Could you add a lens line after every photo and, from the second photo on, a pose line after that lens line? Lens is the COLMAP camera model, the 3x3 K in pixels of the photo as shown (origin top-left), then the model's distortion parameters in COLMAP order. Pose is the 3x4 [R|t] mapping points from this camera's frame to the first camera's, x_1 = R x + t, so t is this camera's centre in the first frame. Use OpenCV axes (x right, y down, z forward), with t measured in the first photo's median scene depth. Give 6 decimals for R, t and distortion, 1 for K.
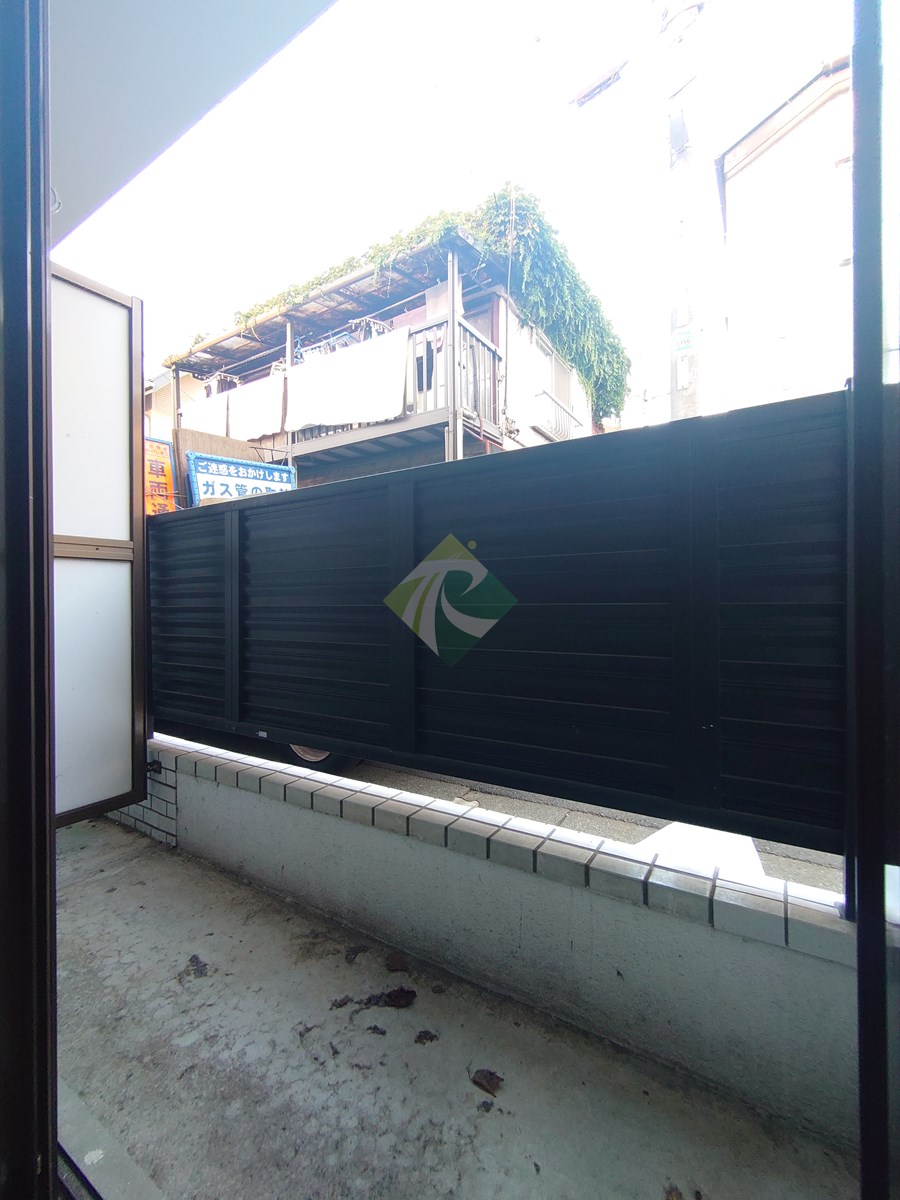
lens RADIAL K [[522.0, 0, 449.7], [0, 522.0, 601.2], [0, 0, 1]] dist [0.000147, 0.002434]
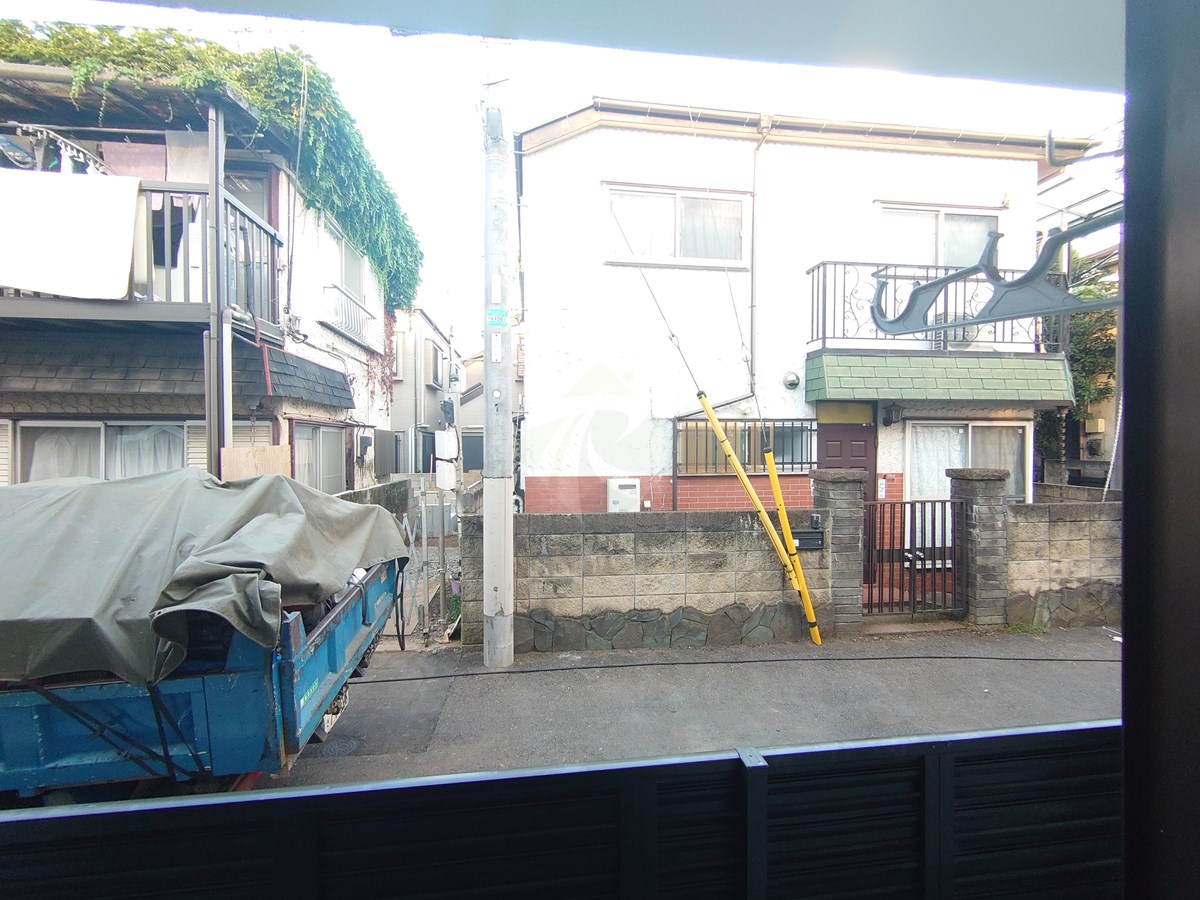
lens RADIAL K [[522.0, 0, 595.7], [0, 522.0, 448.4], [0, 0, 1]] dist [0.000147, 0.002434]
pose [[0.775232, 0.000806, 0.631676, -0.043000], [-0.003041, 0.999992, 0.002456, -0.145278], [-0.631669, -0.003825, 0.775229, 0.028176]]
